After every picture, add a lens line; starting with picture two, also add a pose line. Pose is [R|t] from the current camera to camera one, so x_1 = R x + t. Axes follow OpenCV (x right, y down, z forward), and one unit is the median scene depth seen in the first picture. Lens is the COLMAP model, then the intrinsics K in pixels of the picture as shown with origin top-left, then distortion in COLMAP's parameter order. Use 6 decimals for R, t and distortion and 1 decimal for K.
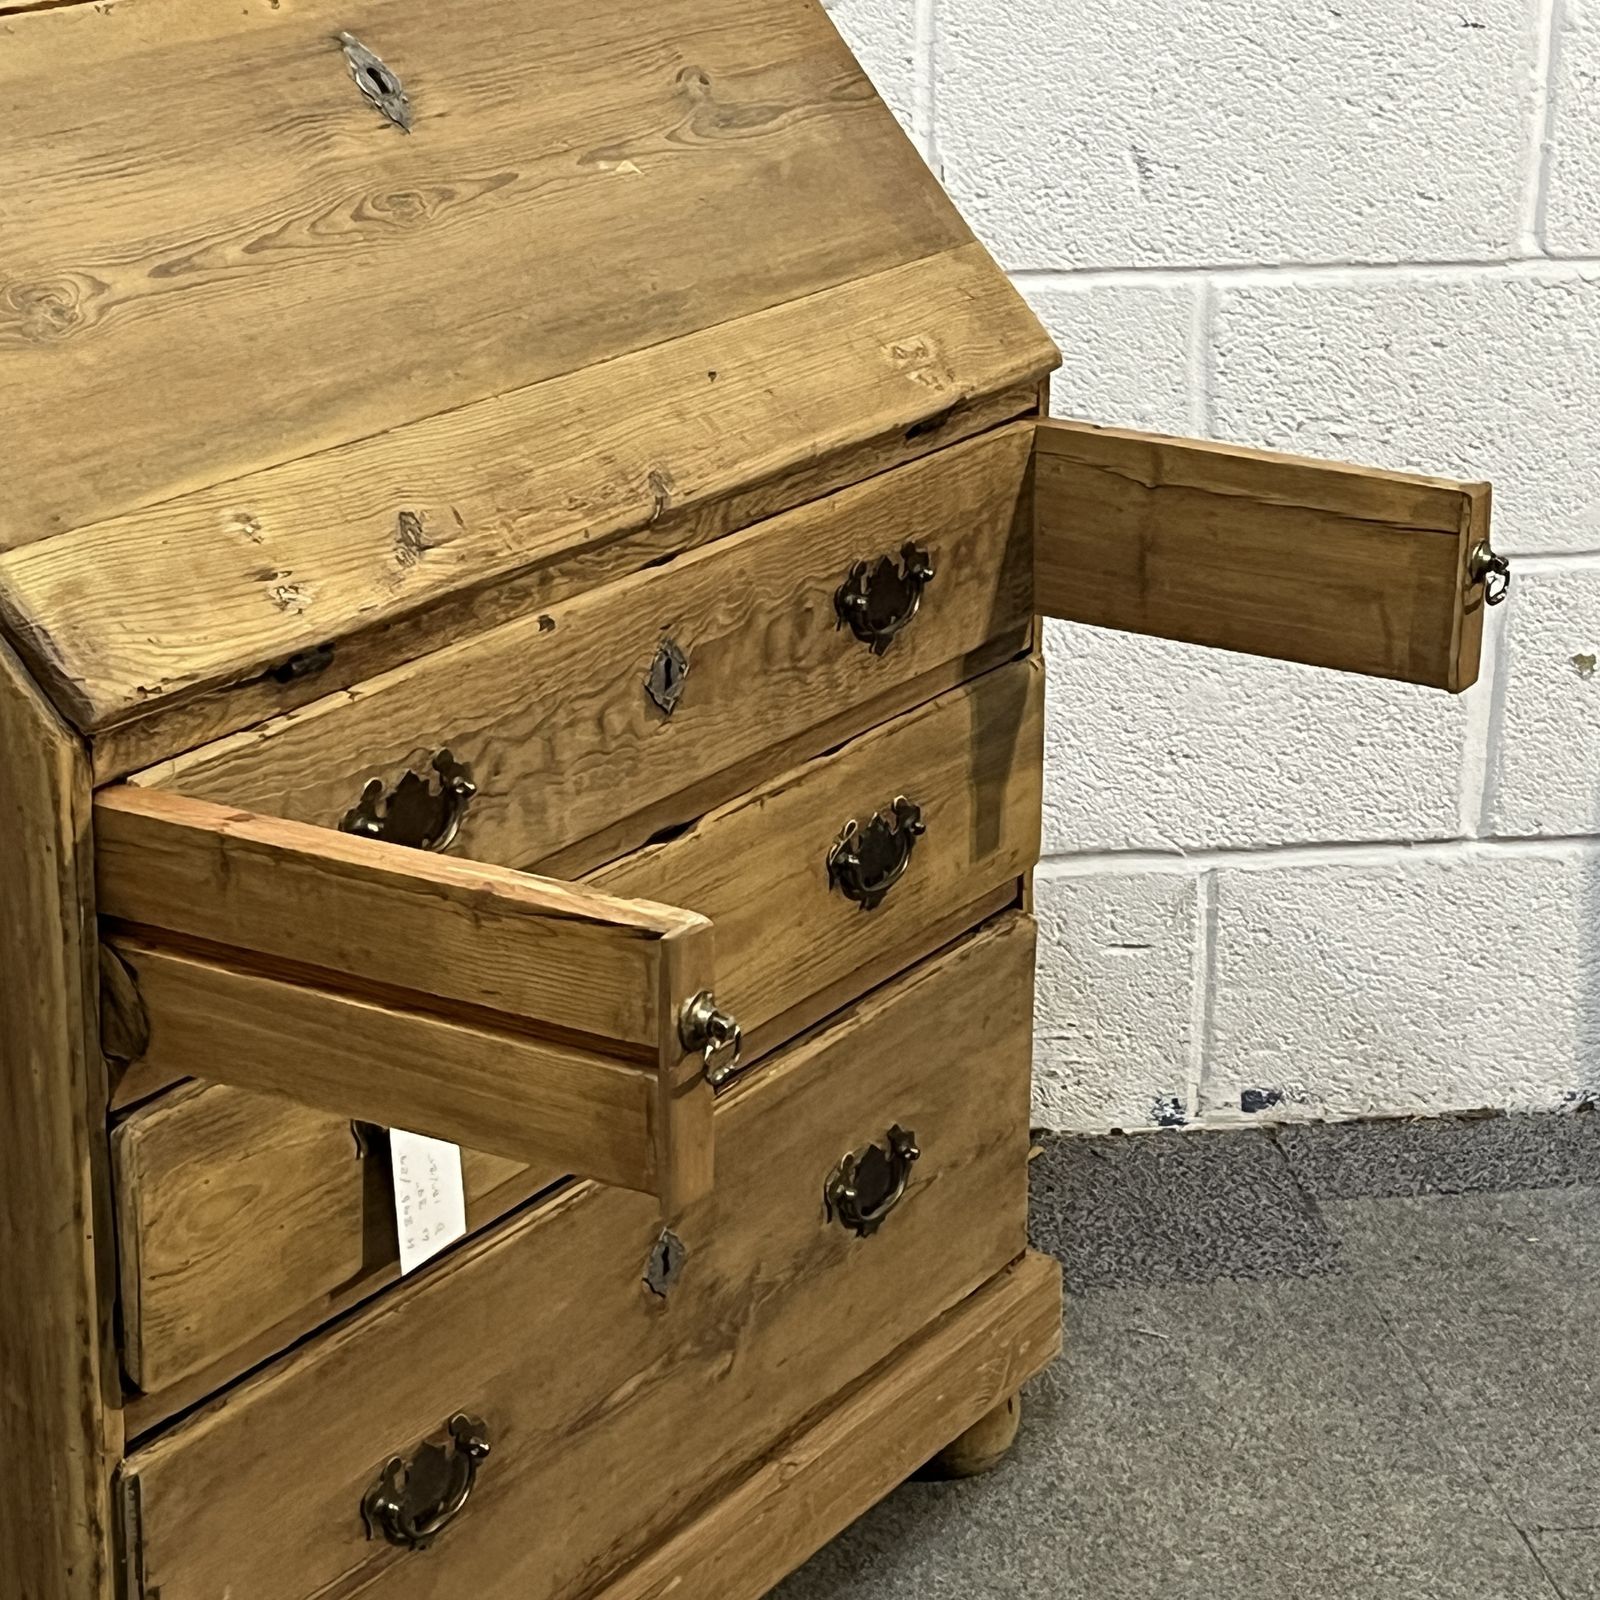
lens RADIAL K [[4059.6, 0, 800.0], [0, 4059.6, 800.0], [0, 0, 1]] dist [0.172461, -0.467305]
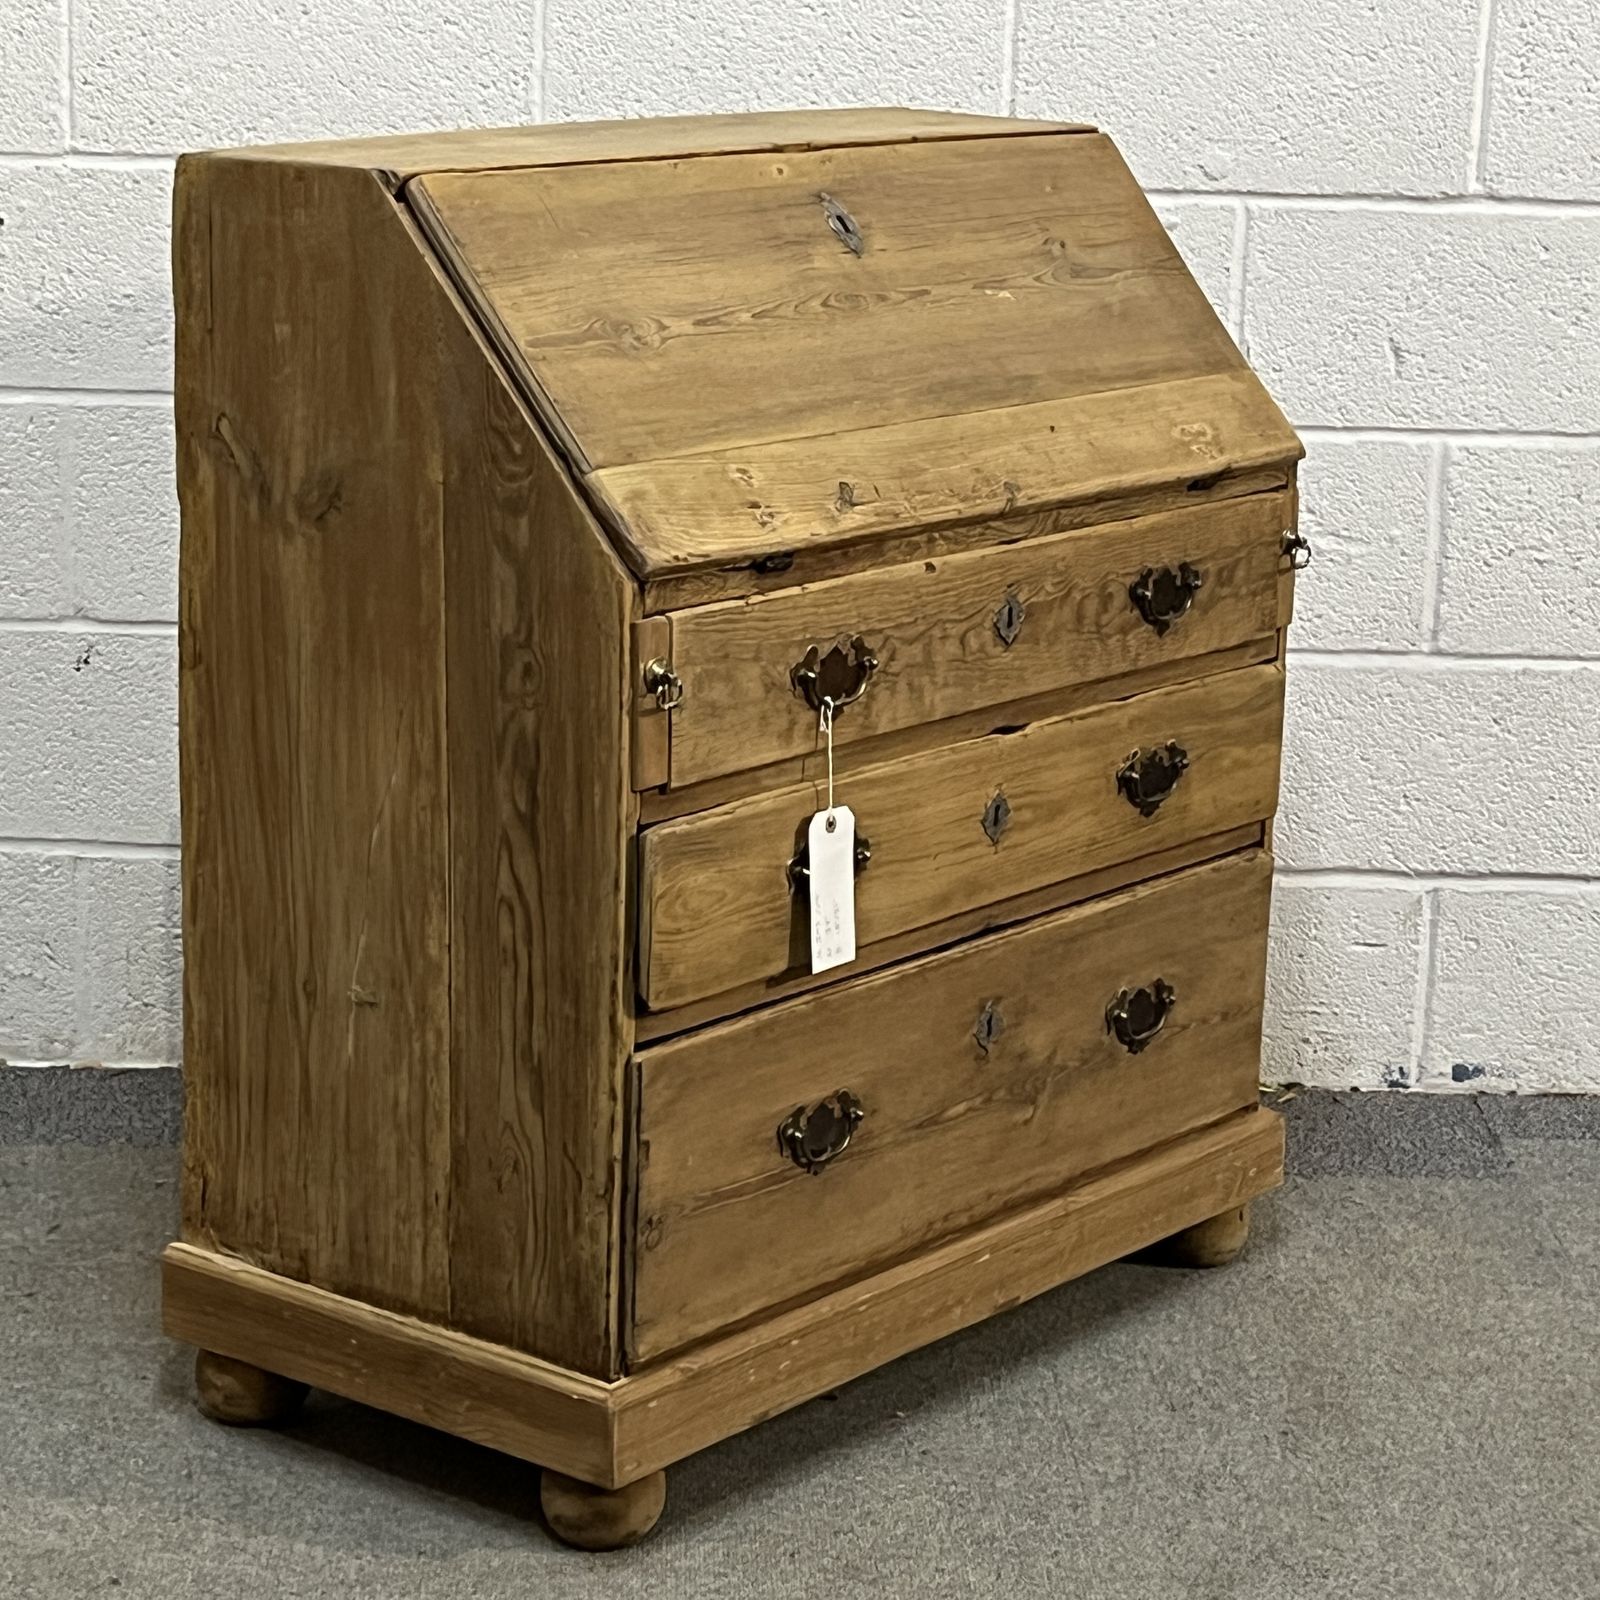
lens RADIAL K [[4054.7, 0, 817.9], [0, 4054.7, 823.6], [0, 0, 1]] dist [0.230794, -1.064518]
pose [[0.993303, 0.050321, -0.104006, 0.040872], [-0.059269, 0.994633, -0.084807, 0.126509], [0.099180, 0.090403, 0.990954, -0.352036]]
